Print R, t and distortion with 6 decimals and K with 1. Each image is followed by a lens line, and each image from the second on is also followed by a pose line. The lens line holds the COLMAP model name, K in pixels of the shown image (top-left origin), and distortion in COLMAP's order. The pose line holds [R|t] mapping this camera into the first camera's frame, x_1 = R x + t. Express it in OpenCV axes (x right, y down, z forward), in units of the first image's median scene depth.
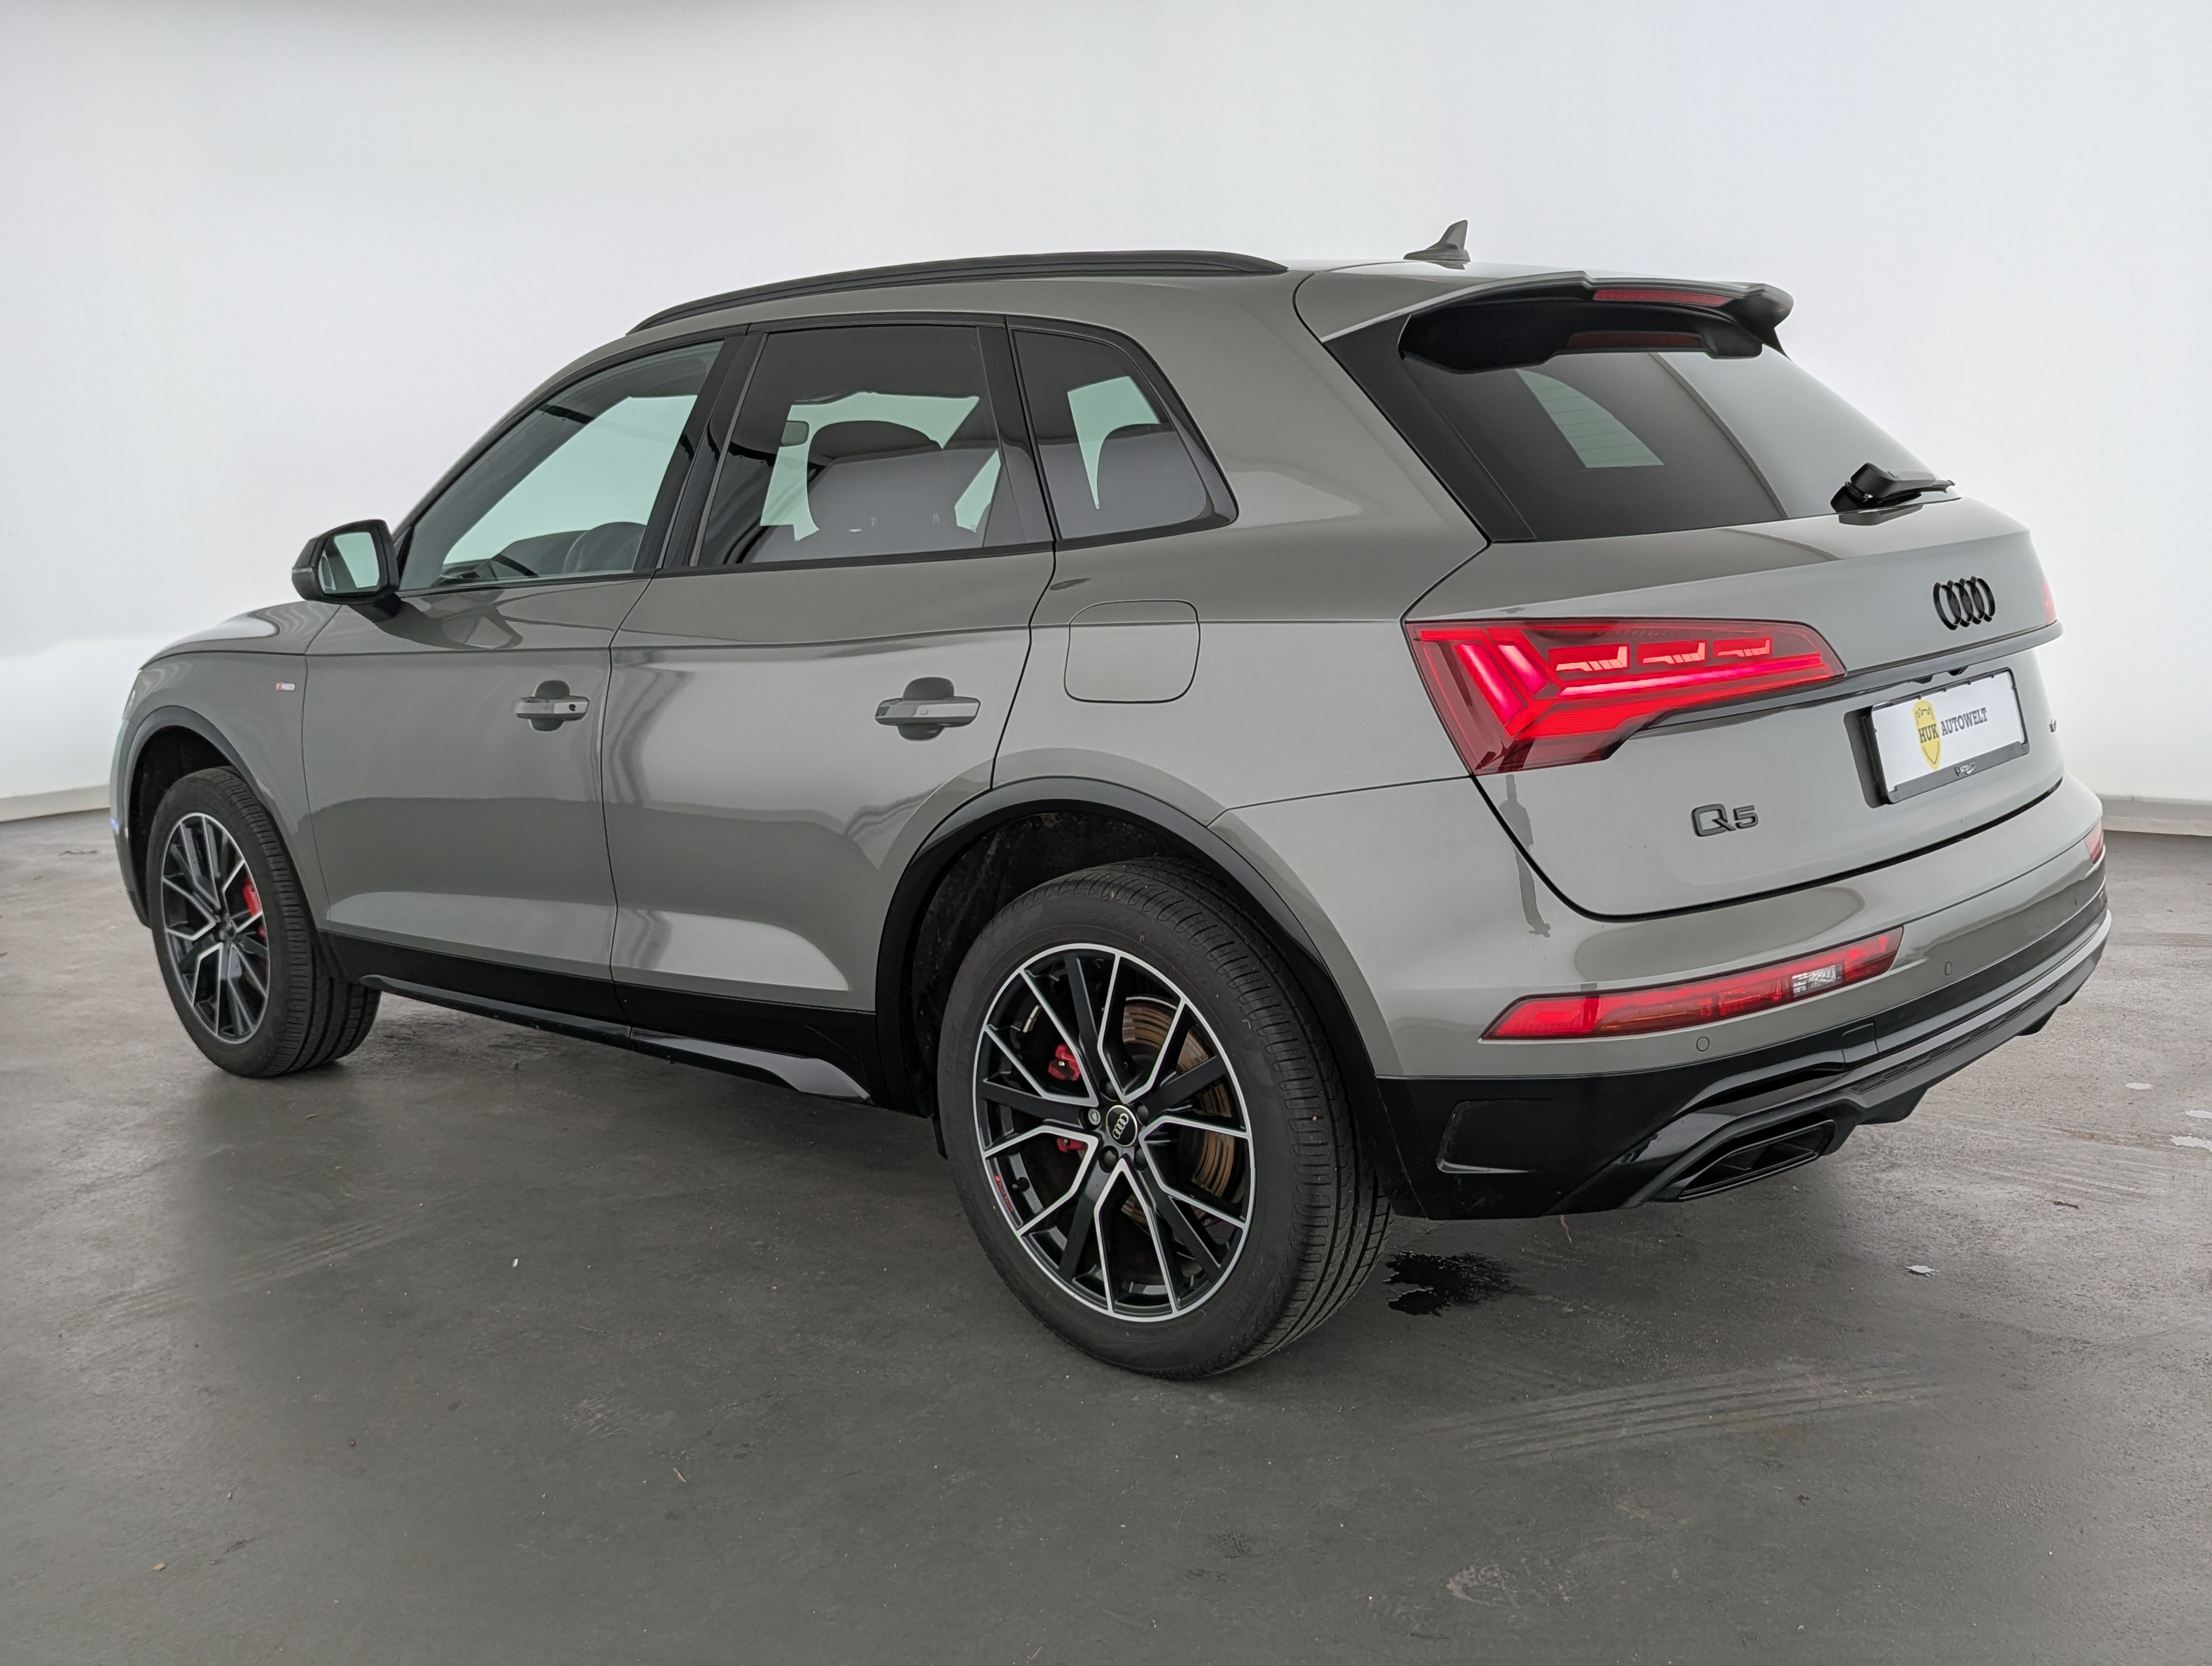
lens RADIAL K [[1998.4, 0, 1130.6], [0, 1998.4, 840.4], [0, 0, 1]] dist [0.046474, -0.015191]
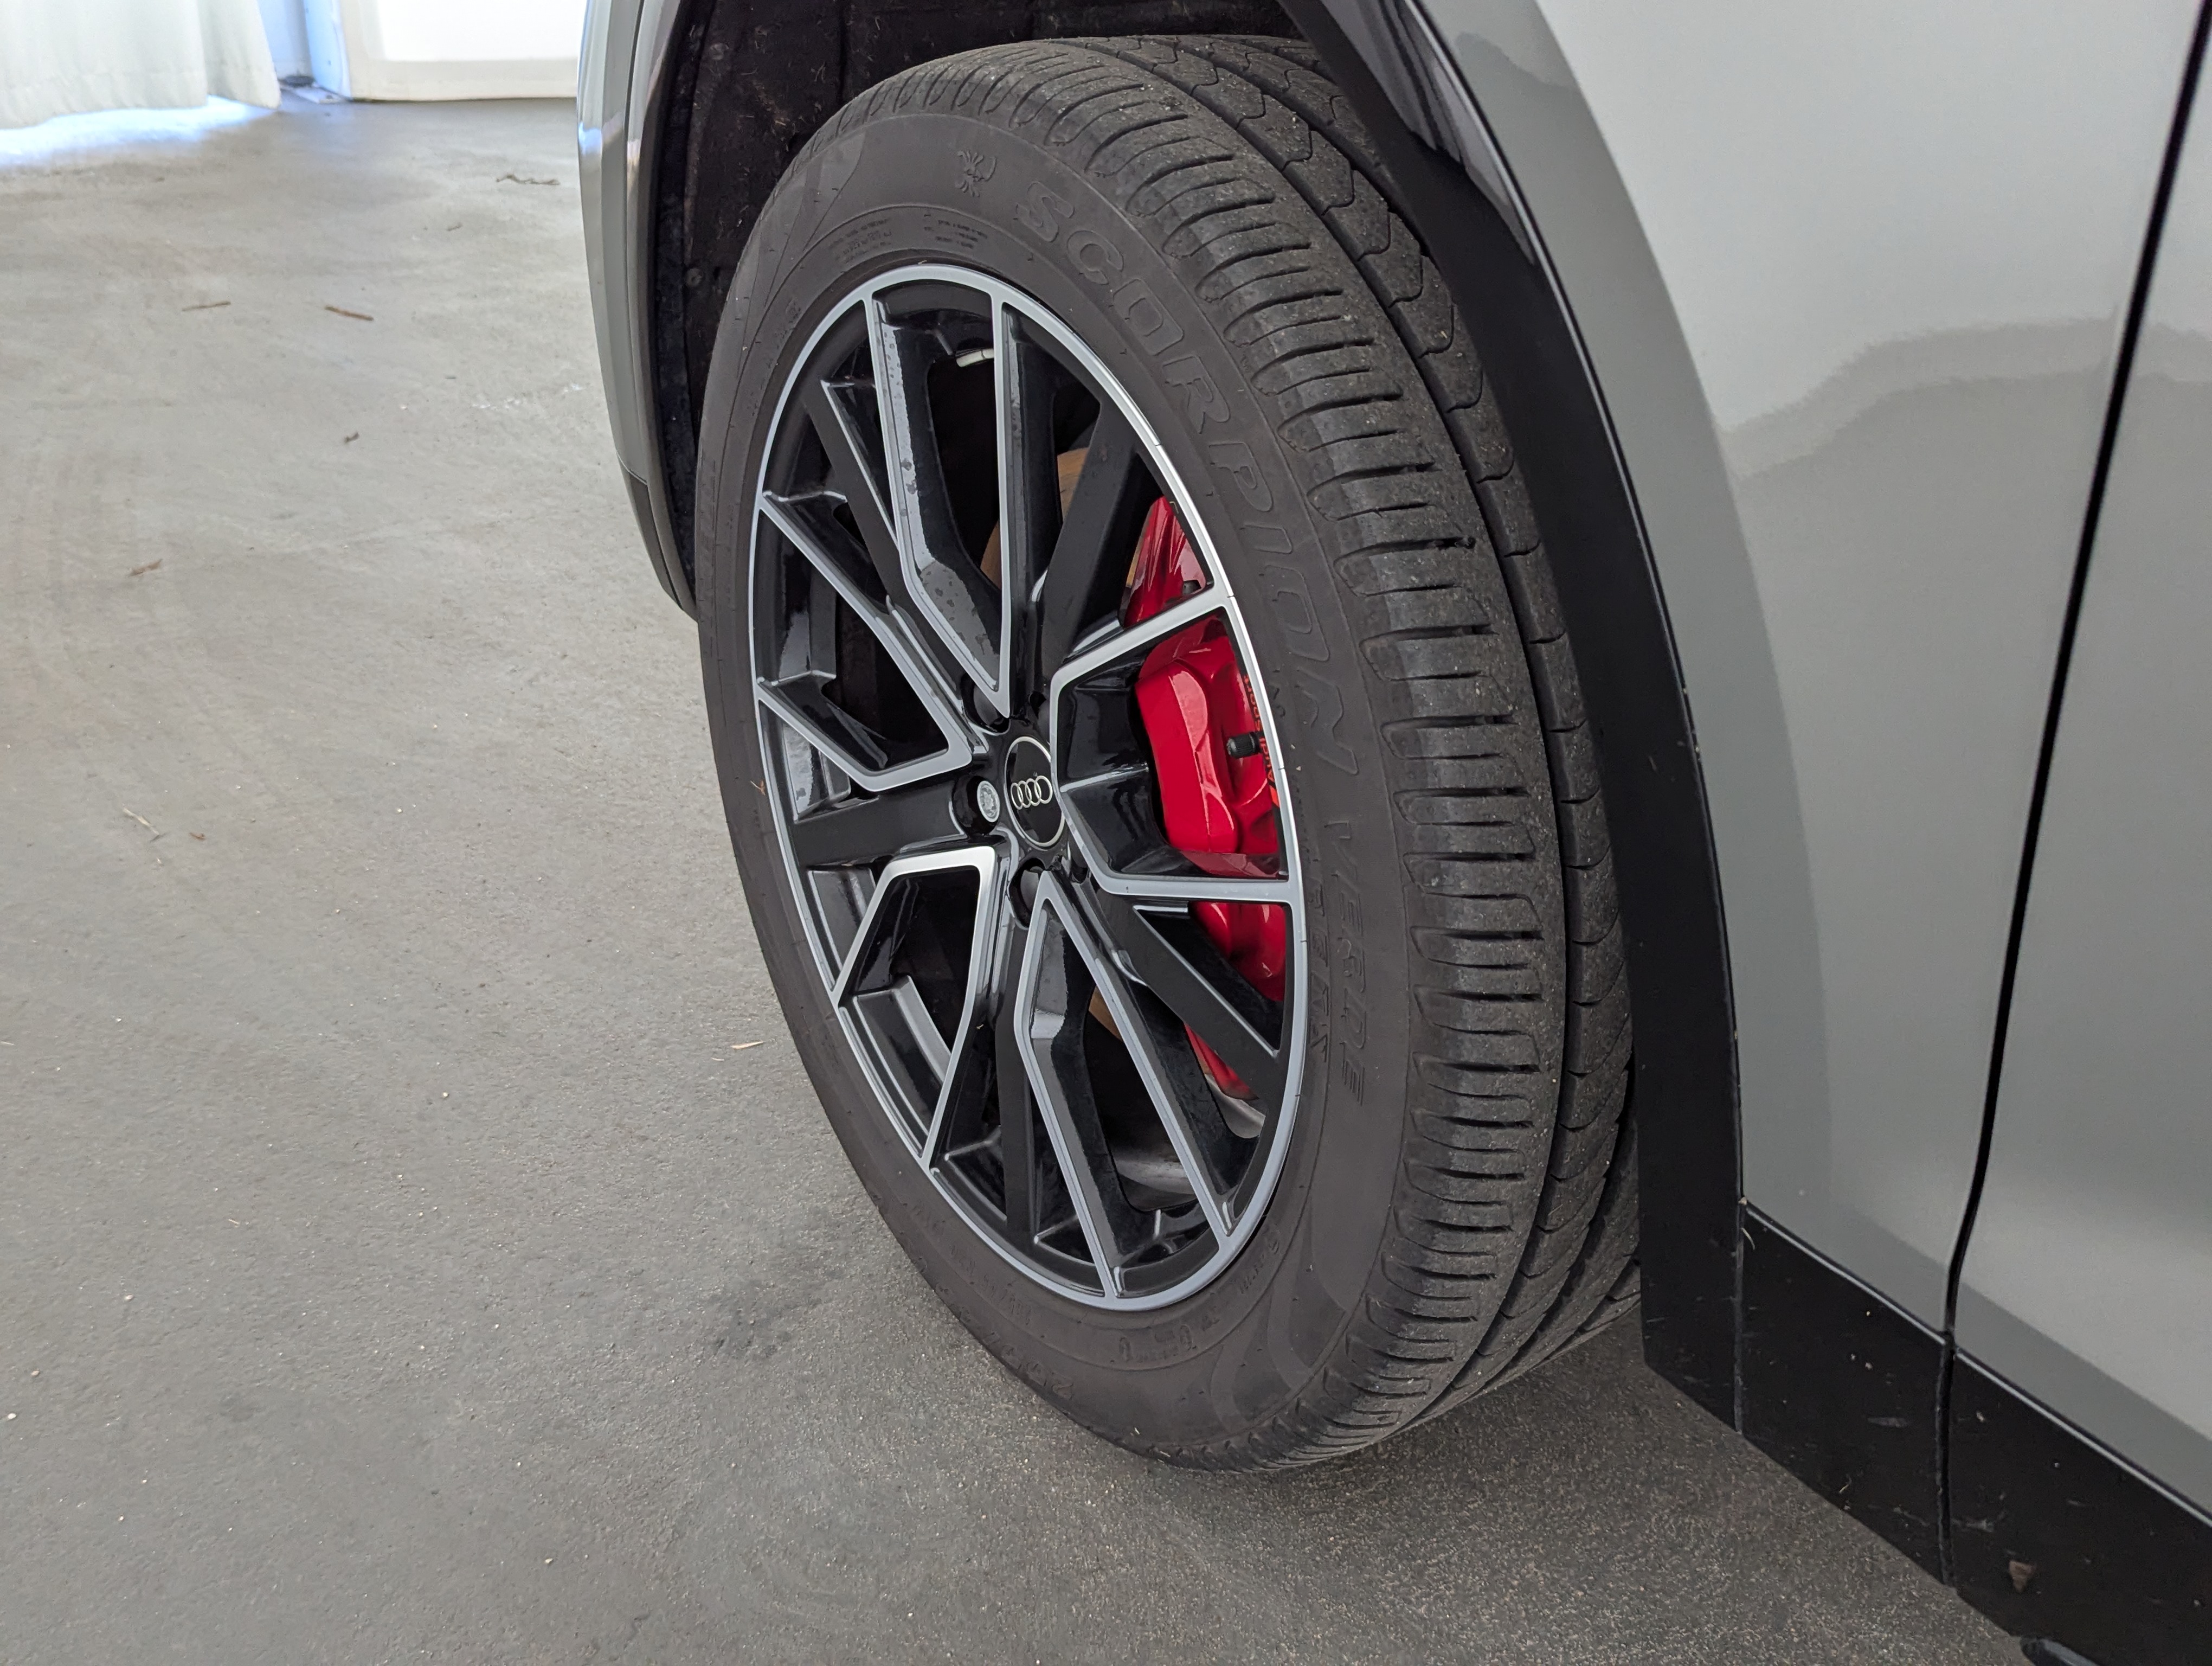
lens RADIAL K [[1998.4, 0, 1130.6], [0, 1998.4, 840.4], [0, 0, 1]] dist [0.046474, -0.015191]
pose [[0.969247, 0.184115, -0.163285, -0.394553], [-0.128215, 0.944157, 0.303525, -0.022495], [0.210051, -0.273255, 0.938728, 0.779716]]
